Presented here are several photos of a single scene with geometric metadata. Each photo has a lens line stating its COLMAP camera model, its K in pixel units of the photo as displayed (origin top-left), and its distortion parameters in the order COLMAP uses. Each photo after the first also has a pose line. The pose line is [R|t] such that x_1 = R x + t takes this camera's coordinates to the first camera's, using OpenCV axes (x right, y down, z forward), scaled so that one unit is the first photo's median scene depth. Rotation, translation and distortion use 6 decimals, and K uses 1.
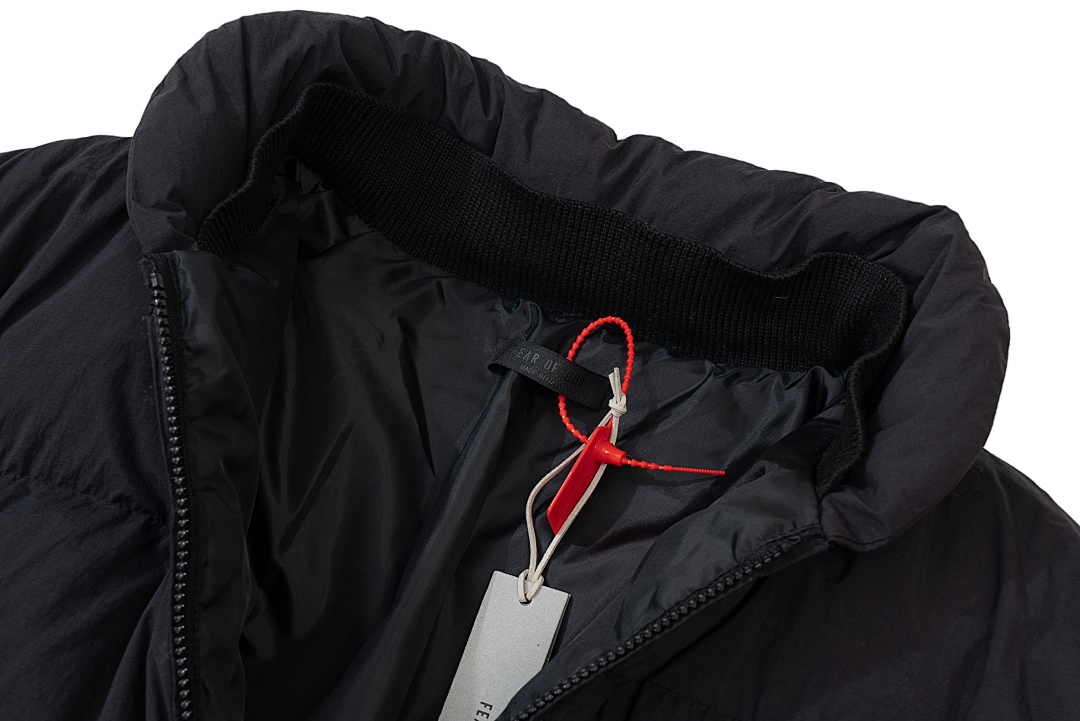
lens RADIAL K [[1757.7, 0, 540.0], [0, 1757.7, 361.5], [0, 0, 1]] dist [0.026411, 0.000000]
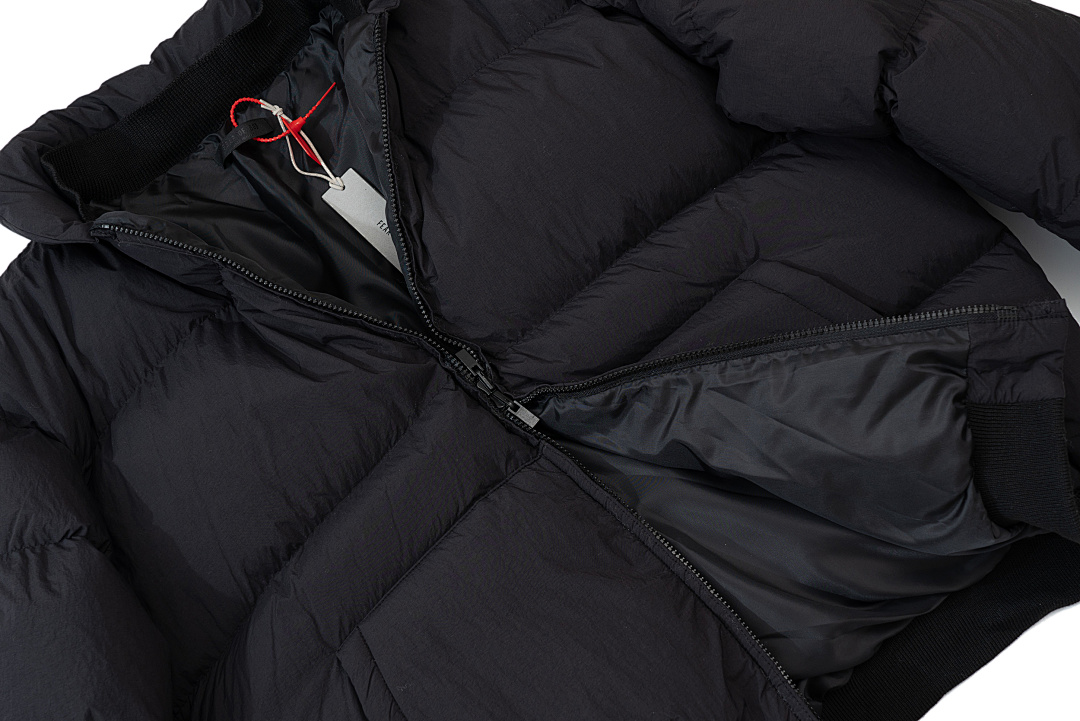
lens RADIAL K [[1757.7, 0, 539.3], [0, 1757.7, 359.2], [0, 0, 1]] dist [0.026411, 0.000000]
pose [[0.446975, -0.835624, 0.319289, -0.667118], [0.870250, 0.488815, 0.061028, 0.288900], [-0.207070, 0.250583, 0.945690, -0.806037]]
